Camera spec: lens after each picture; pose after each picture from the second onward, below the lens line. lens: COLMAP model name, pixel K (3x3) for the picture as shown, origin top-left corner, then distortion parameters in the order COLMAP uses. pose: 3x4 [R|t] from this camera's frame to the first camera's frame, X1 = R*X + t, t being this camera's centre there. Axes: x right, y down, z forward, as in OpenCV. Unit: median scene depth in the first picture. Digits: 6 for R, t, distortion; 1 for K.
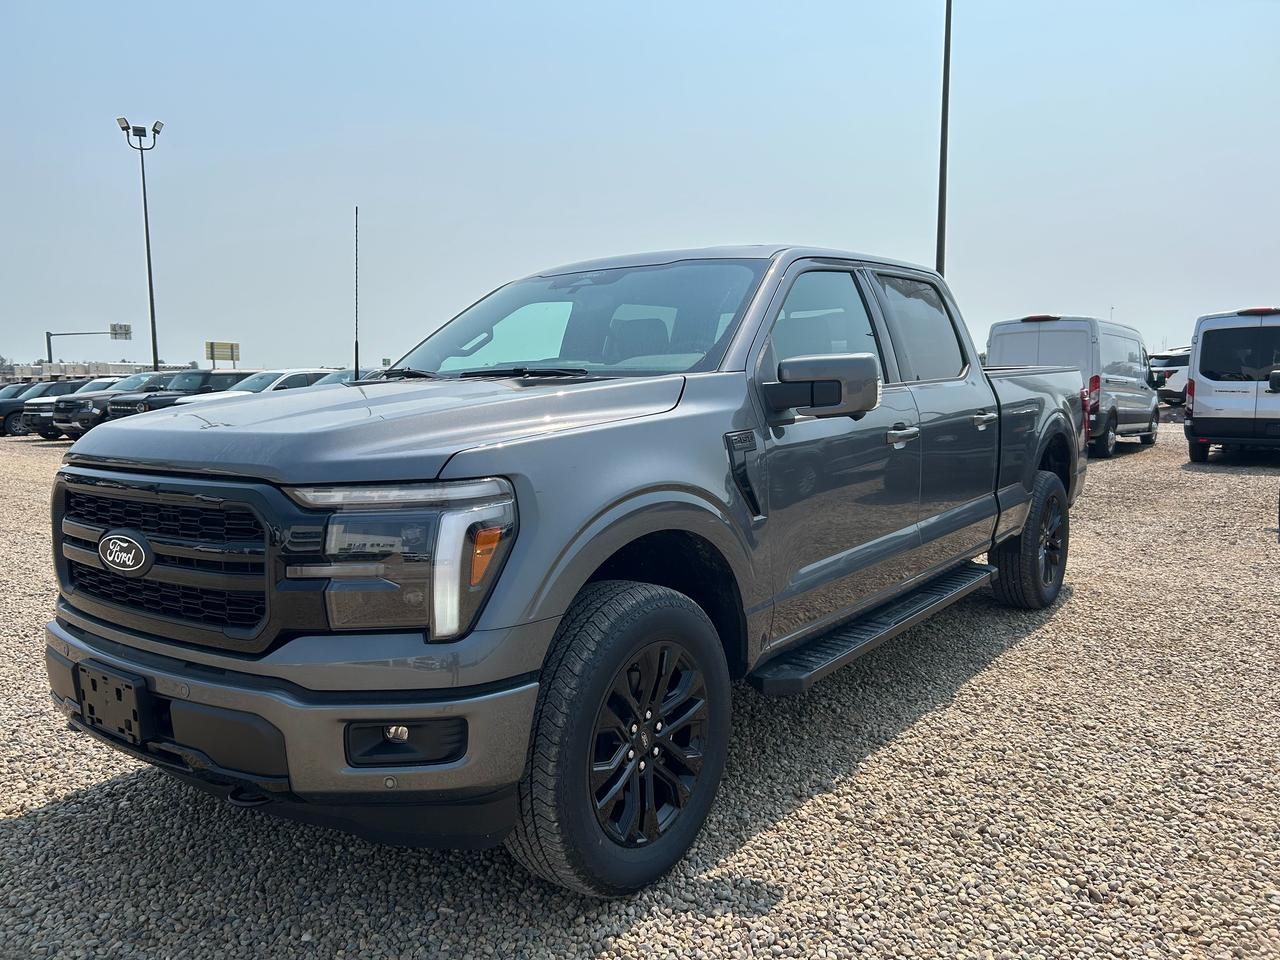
lens RADIAL K [[968.9, 0, 642.5], [0, 968.9, 483.9], [0, 0, 1]] dist [0.025950, -0.024641]
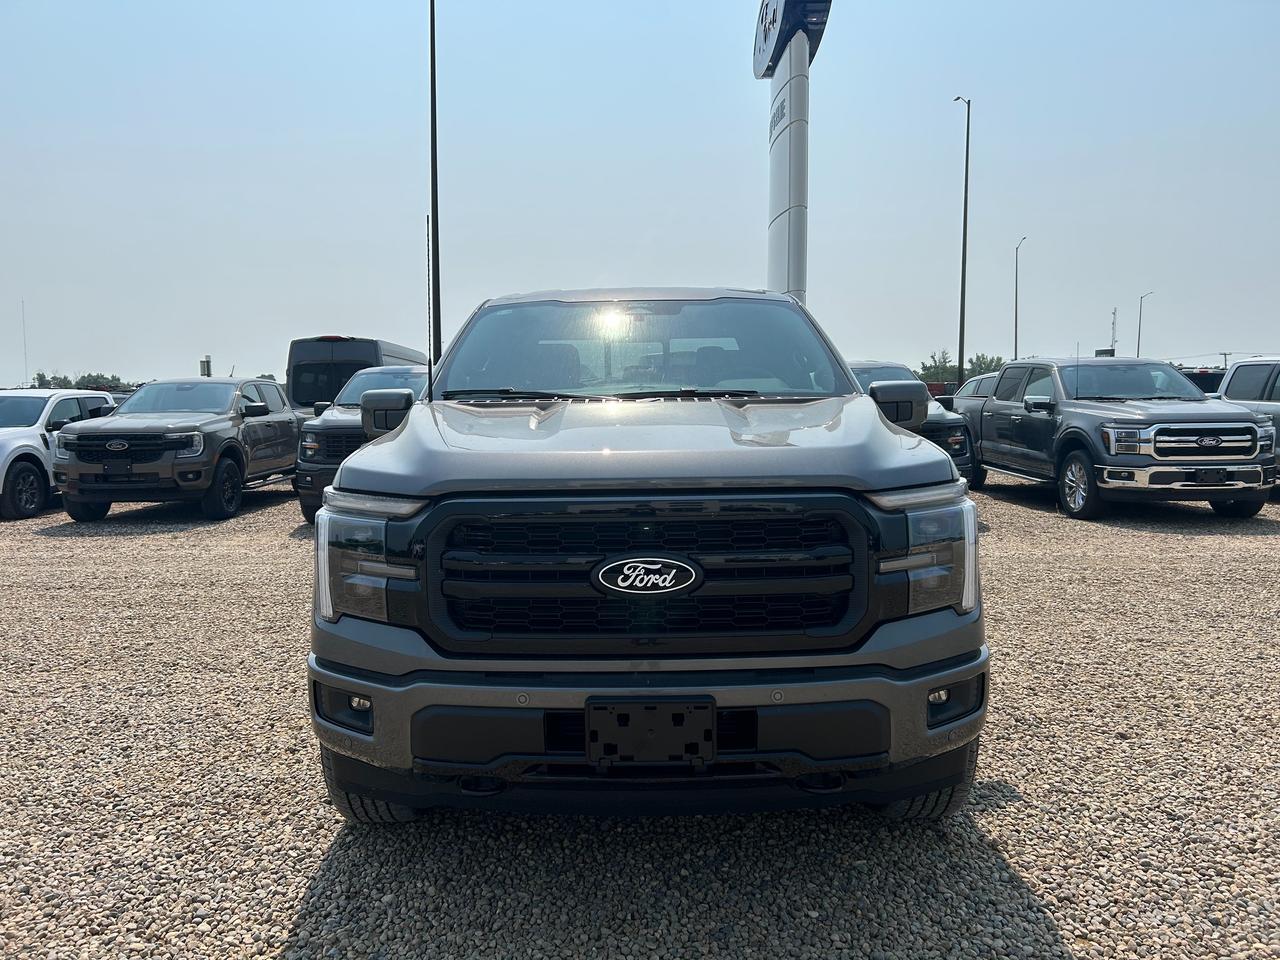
lens RADIAL K [[968.9, 0, 642.5], [0, 968.9, 483.9], [0, 0, 1]] dist [0.025950, -0.024641]
pose [[0.802062, -0.046458, 0.595431, -1.116434], [0.061234, 0.998113, -0.004606, -0.015512], [-0.594093, 0.040155, 0.803393, 0.234017]]
